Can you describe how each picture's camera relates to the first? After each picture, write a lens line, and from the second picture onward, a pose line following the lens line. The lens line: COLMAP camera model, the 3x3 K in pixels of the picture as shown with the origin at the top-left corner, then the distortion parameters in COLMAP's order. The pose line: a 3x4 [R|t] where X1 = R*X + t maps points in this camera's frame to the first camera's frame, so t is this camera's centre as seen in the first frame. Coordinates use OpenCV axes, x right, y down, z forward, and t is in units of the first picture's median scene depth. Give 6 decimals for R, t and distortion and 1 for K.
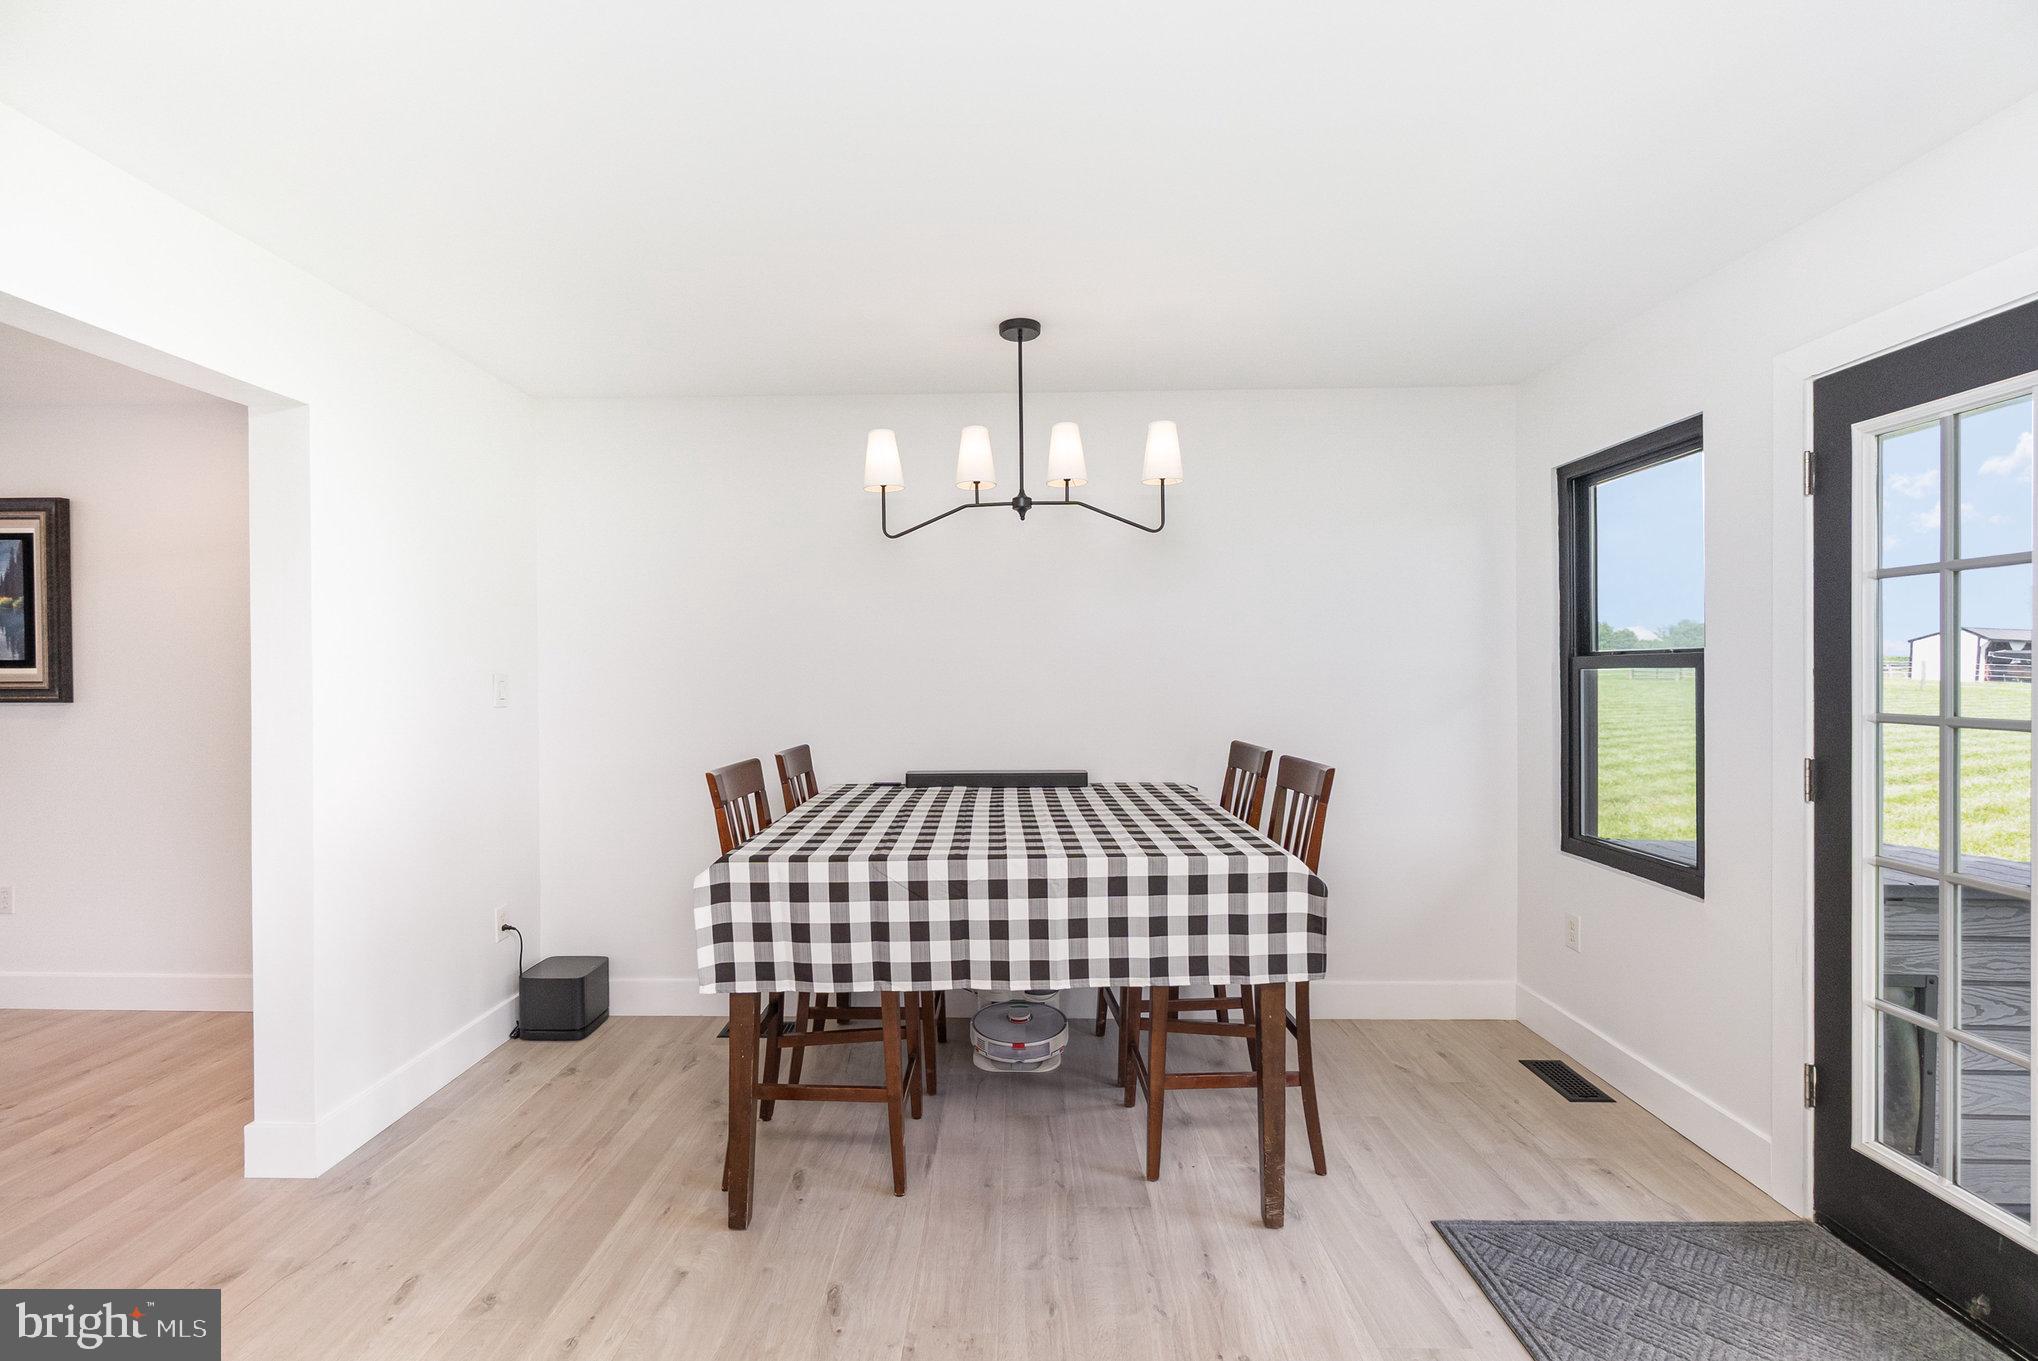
lens RADIAL K [[891.2, 0, 983.2], [0, 891.2, 671.4], [0, 0, 1]] dist [-0.016691, -0.000671]
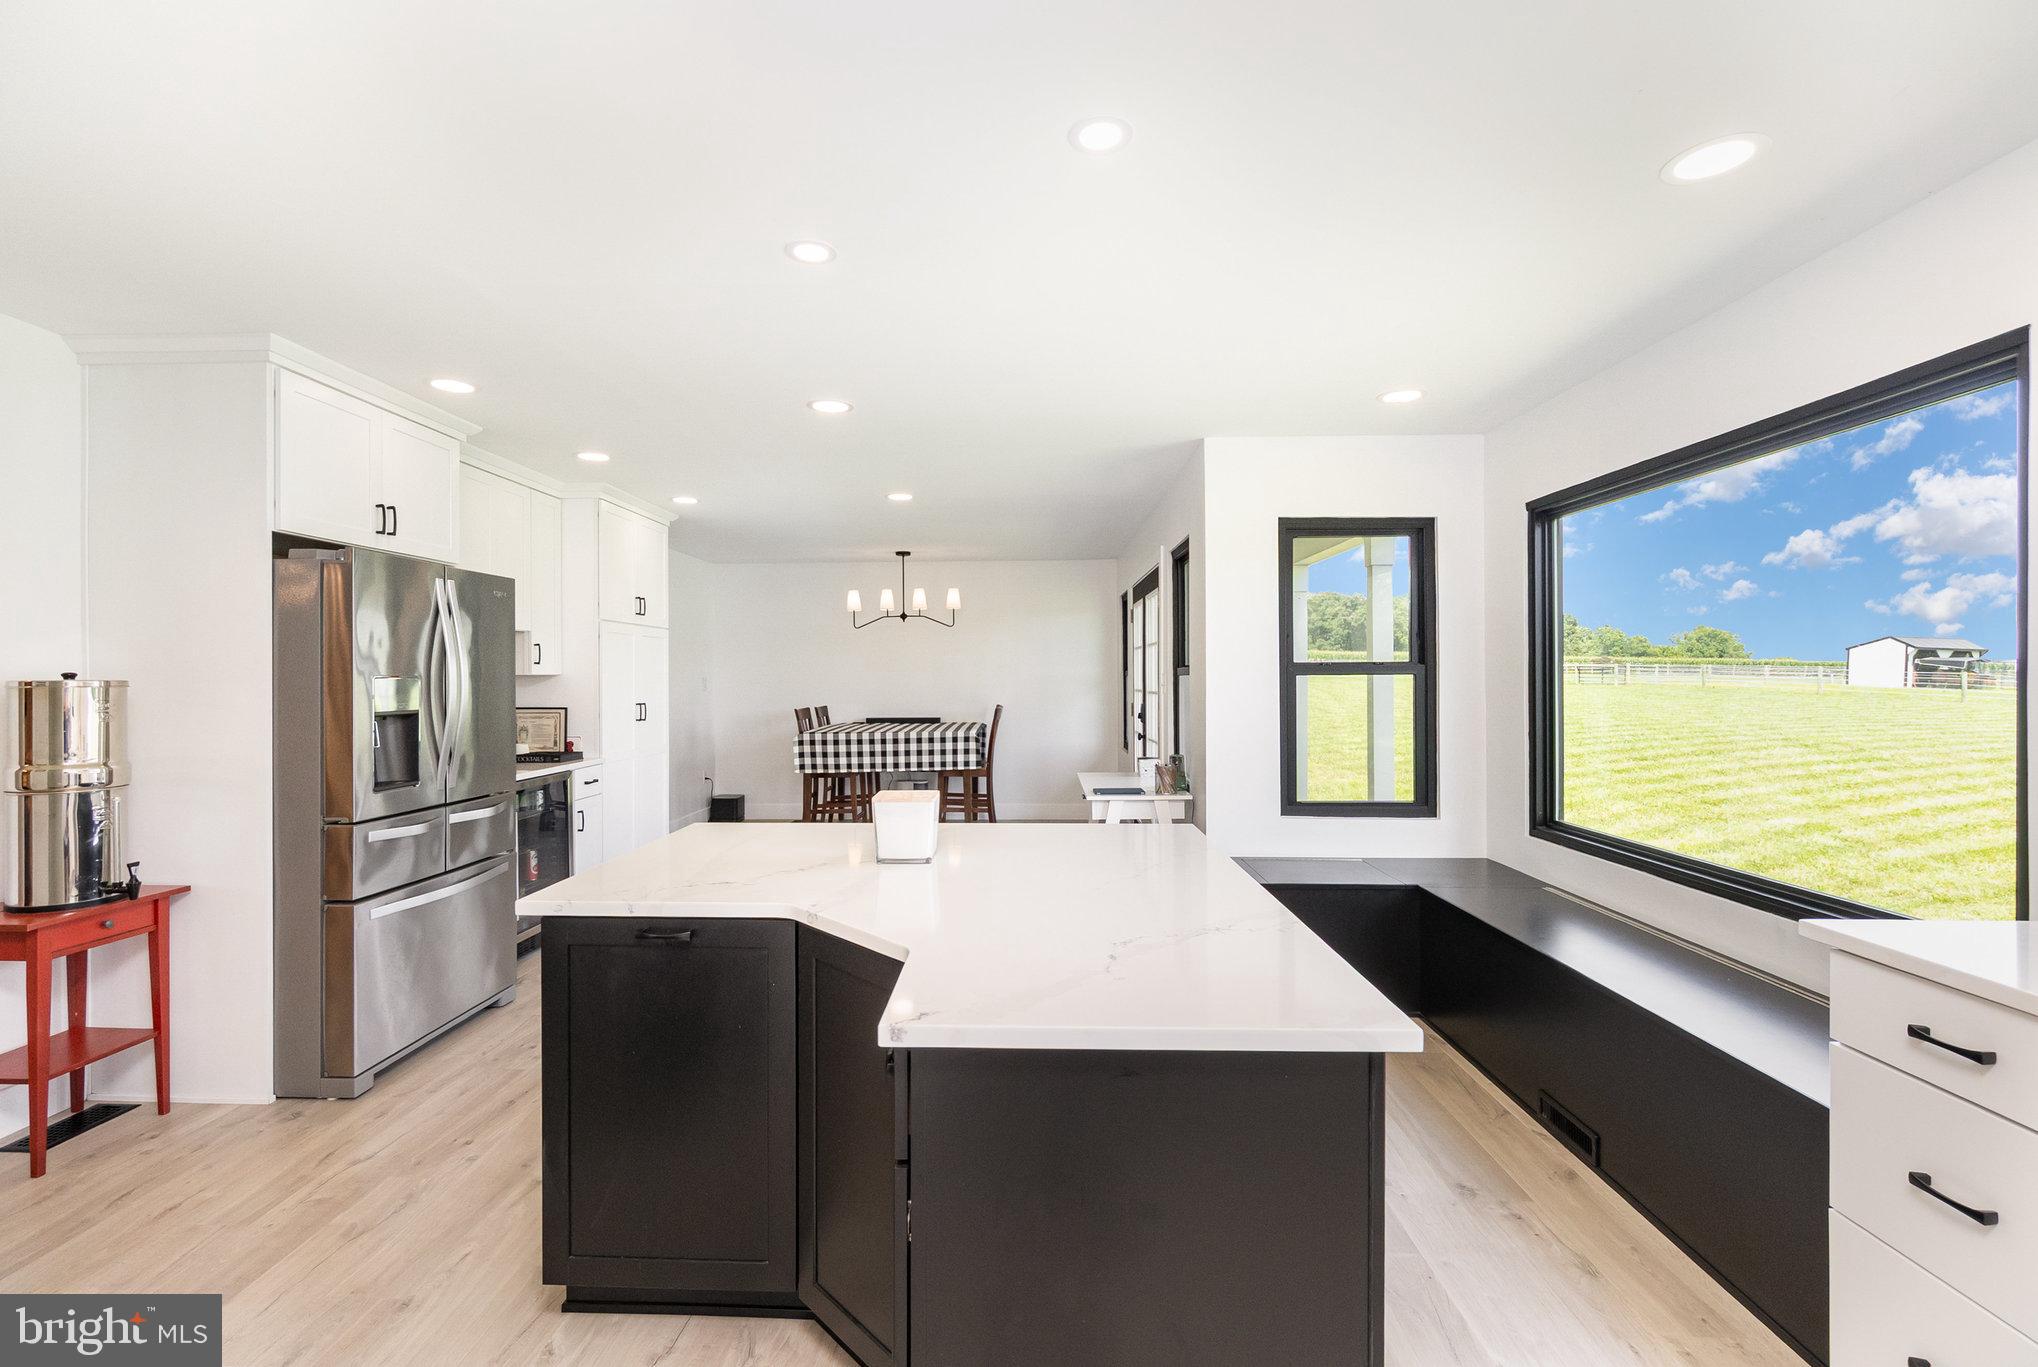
lens RADIAL K [[894.5, 0, 1004.8], [0, 894.5, 677.2], [0, 0, 1]] dist [-0.013040, -0.000839]
pose [[0.999987, -0.001055, 0.005050, 0.378401], [0.001063, 0.999998, -0.001550, 0.005932], [-0.005048, 0.001556, 0.999986, -1.967399]]
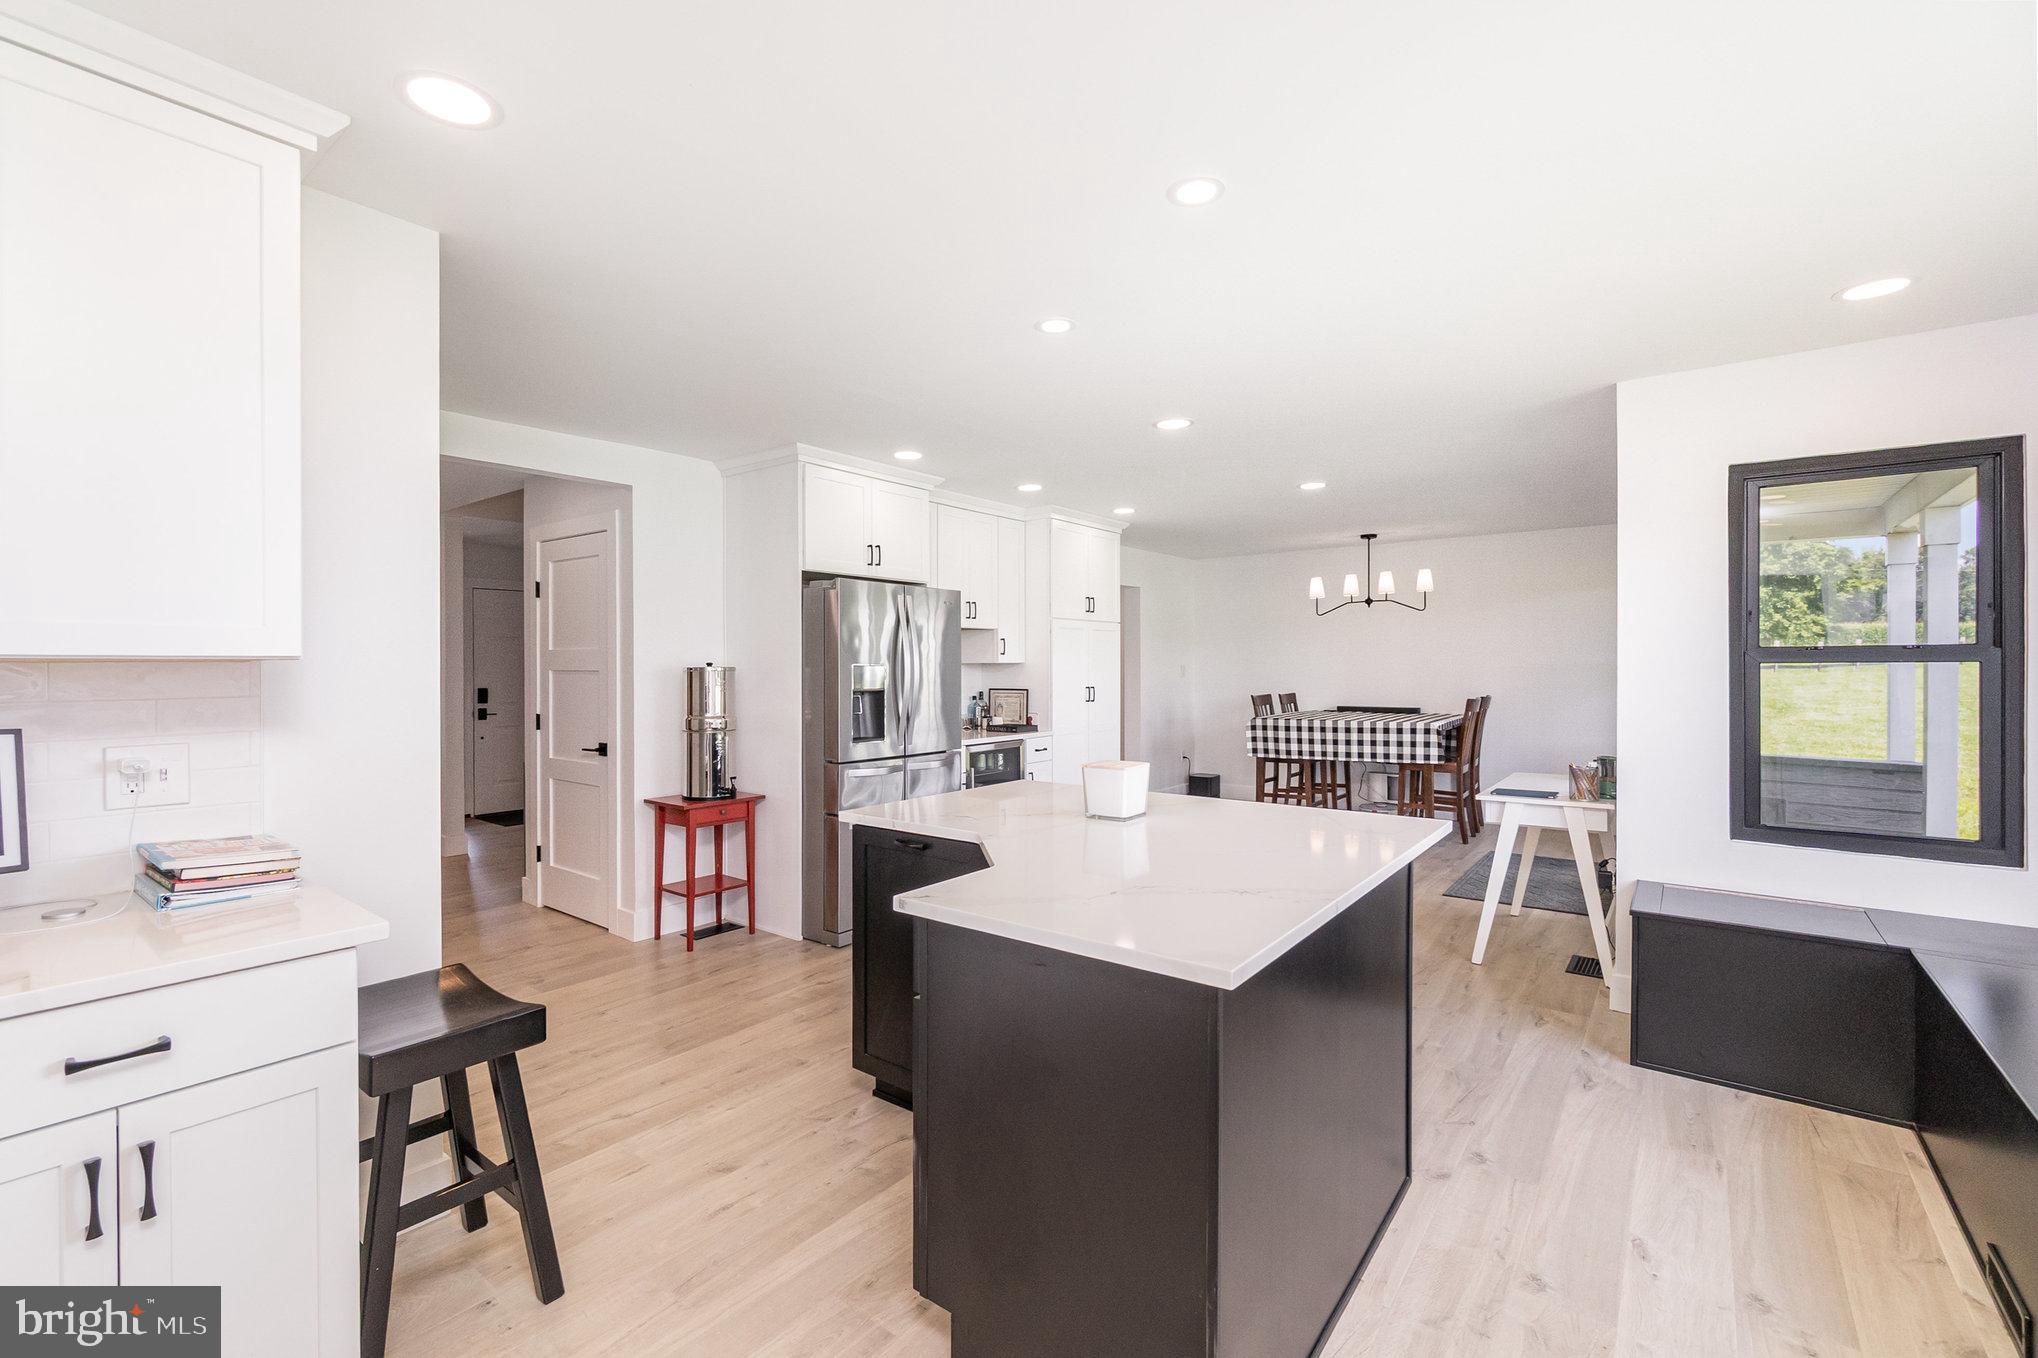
lens RADIAL K [[891.2, 0, 983.2], [0, 891.2, 669.9], [0, 0, 1]] dist [-0.016691, -0.000671]
pose [[0.798764, 0.002958, -0.601637, 0.795819], [-0.000099, 0.999989, 0.004786, 0.004313], [0.601644, -0.003763, 0.798755, -2.018927]]
